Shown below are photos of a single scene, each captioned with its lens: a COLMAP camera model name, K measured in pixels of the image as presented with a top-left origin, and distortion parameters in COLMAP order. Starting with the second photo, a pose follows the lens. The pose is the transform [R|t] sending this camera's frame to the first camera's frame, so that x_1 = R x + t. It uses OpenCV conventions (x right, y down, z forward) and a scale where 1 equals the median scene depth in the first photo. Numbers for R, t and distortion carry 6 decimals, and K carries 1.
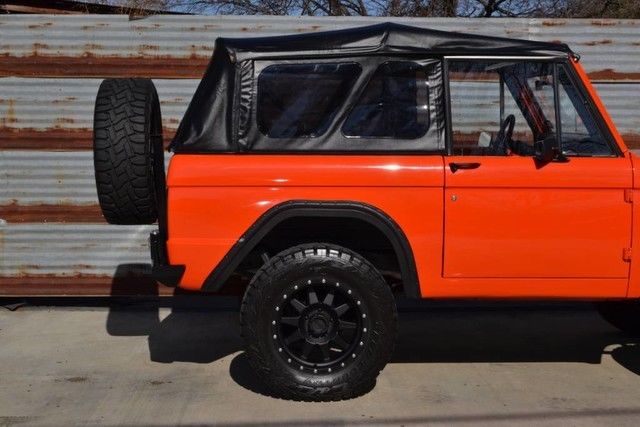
lens RADIAL K [[938.7, 0, 284.1], [0, 938.7, 207.8], [0, 0, 1]] dist [-0.015762, 0.000000]
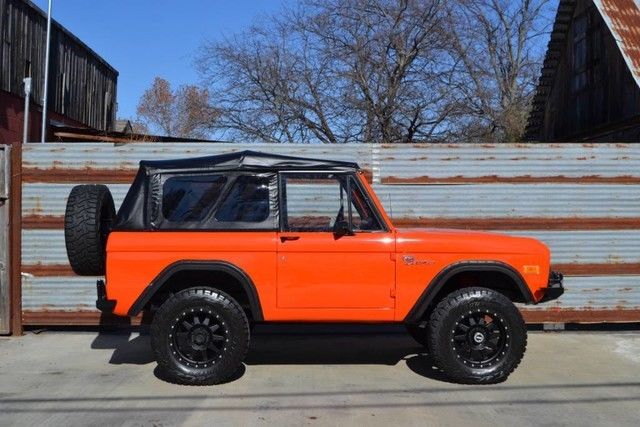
lens RADIAL K [[762.2, 0, 332.9], [0, 762.2, 216.6], [0, 0, 1]] dist [-0.016587, 0.000000]
pose [[0.999576, -0.002343, -0.029035, 0.285293], [-0.000034, 0.996667, -0.081579, 0.023899], [0.029129, 0.081545, 0.996244, -0.292214]]
